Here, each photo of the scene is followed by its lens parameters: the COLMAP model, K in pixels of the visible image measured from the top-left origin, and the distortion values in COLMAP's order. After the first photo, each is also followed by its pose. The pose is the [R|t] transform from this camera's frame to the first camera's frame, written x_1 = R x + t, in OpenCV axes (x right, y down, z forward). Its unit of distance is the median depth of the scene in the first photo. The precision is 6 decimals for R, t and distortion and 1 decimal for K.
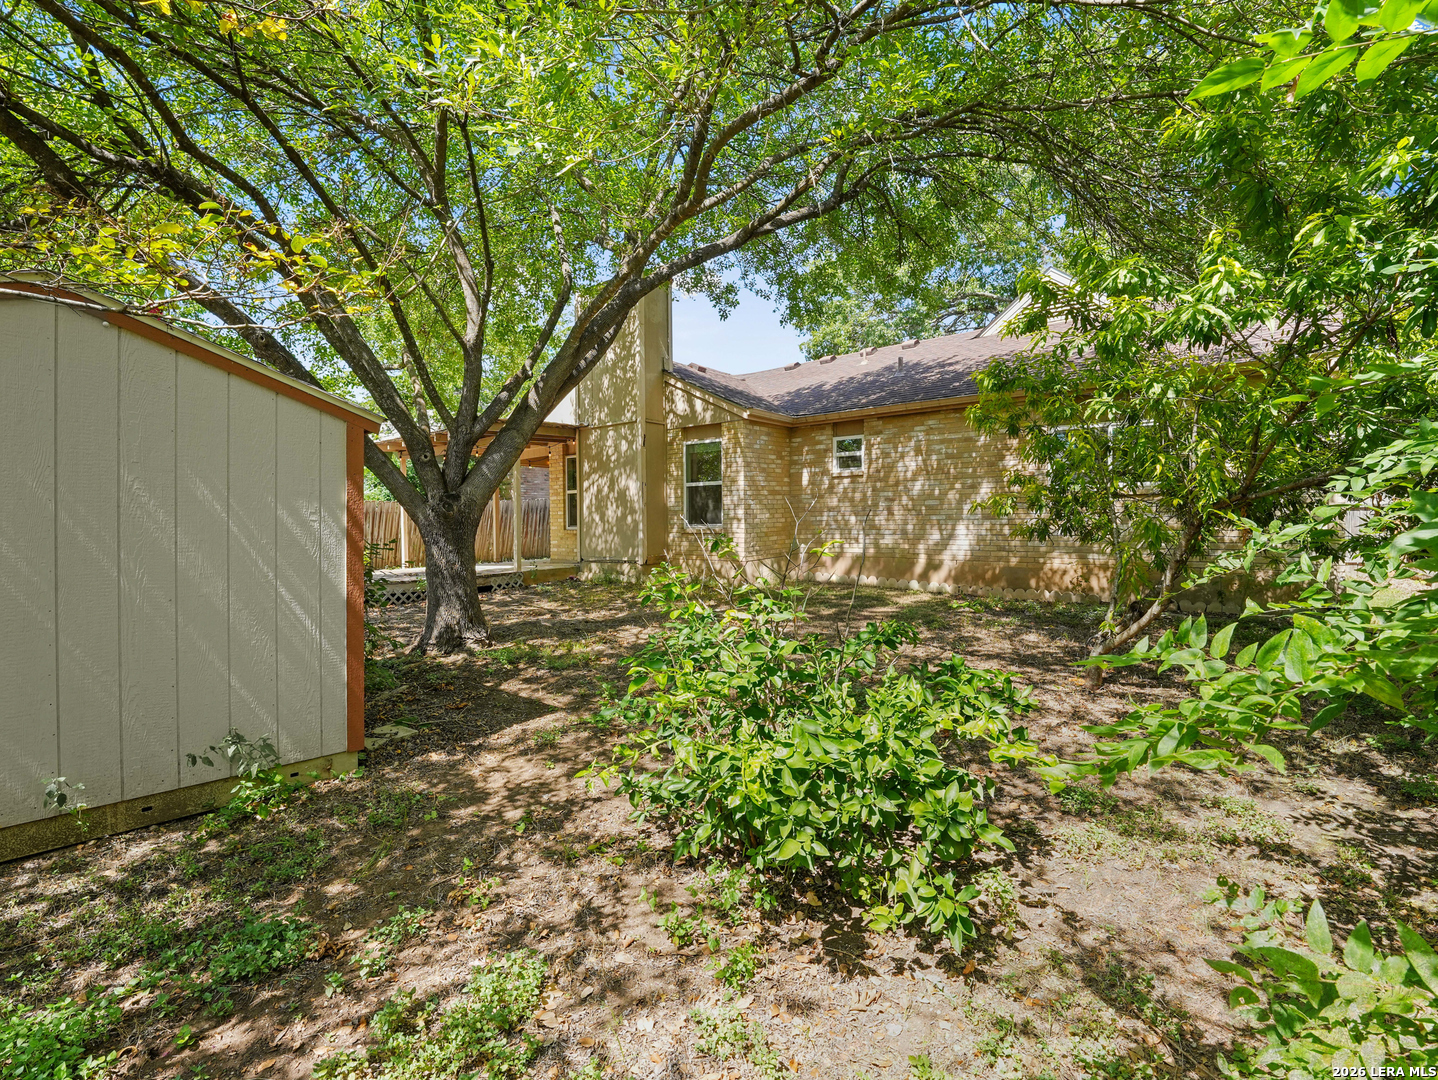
lens RADIAL K [[656.4, 0, 719.0], [0, 656.4, 540.0], [0, 0, 1]] dist [-0.029321, 0.000435]
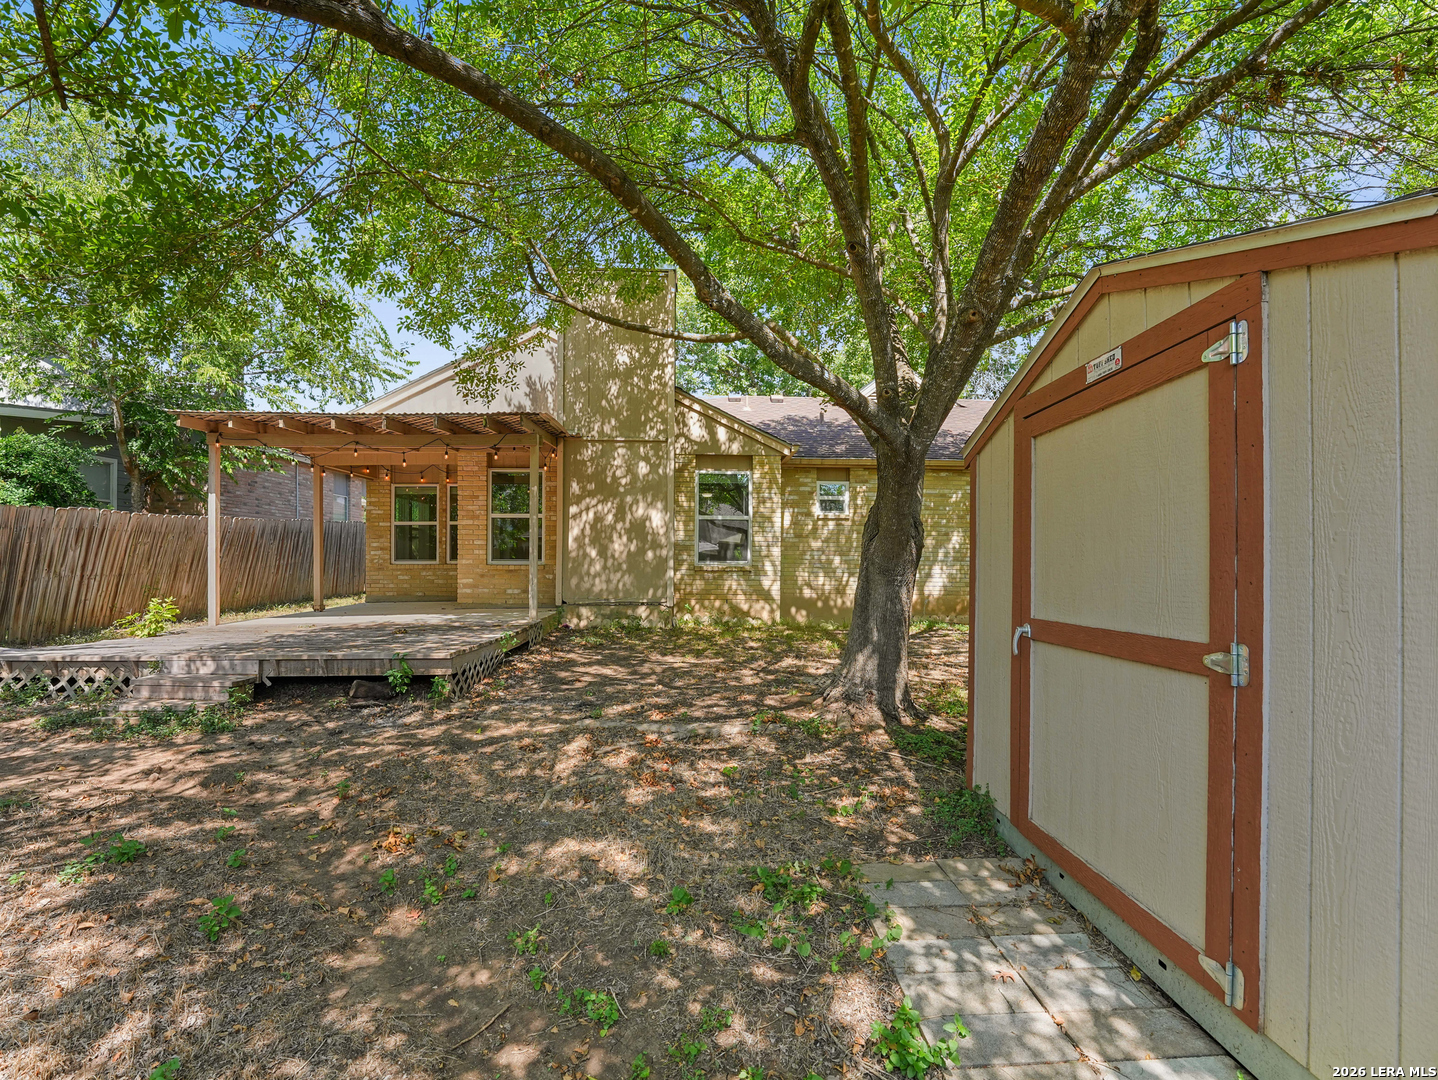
lens RADIAL K [[668.4, 0, 725.2], [0, 668.4, 546.7], [0, 0, 1]] dist [-0.027546, 0.000243]
pose [[0.754410, 0.025918, 0.655891, -0.631358], [-0.002460, 0.999325, -0.036660, -0.011116], [-0.656399, 0.026043, 0.753964, 0.284795]]
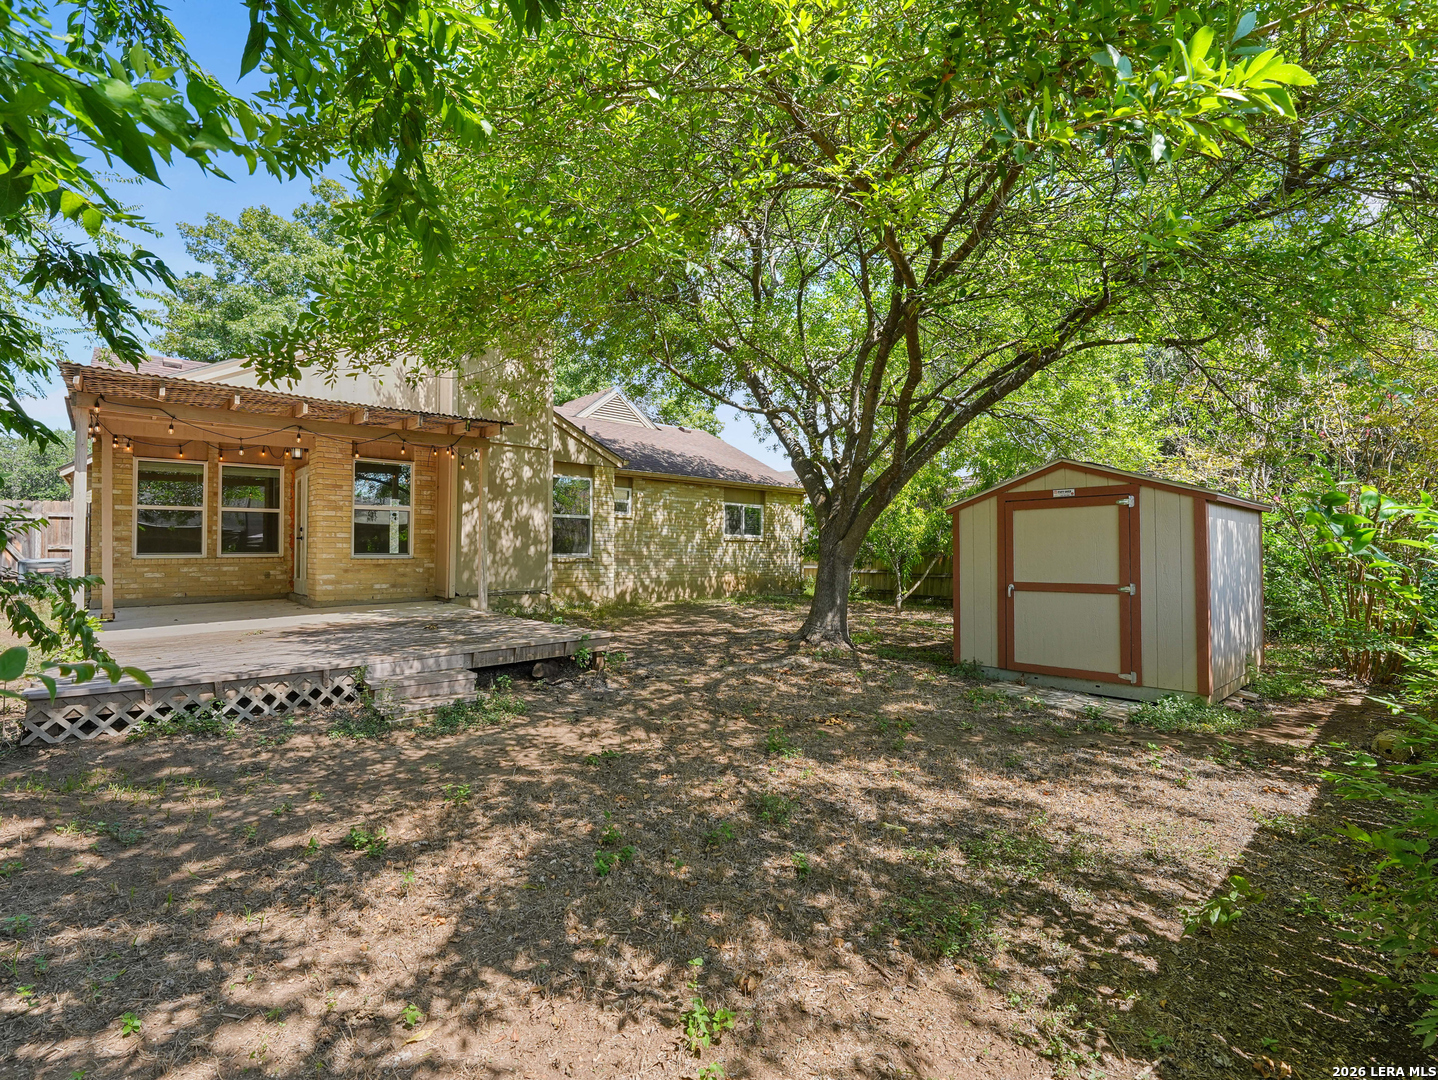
lens RADIAL K [[656.4, 0, 719.0], [0, 656.4, 540.0], [0, 0, 1]] dist [-0.029321, 0.000435]
pose [[0.155714, 0.022078, 0.987555, -1.037759], [0.005776, 0.999713, -0.023260, -0.022394], [-0.987785, 0.009326, 0.155542, 0.584199]]
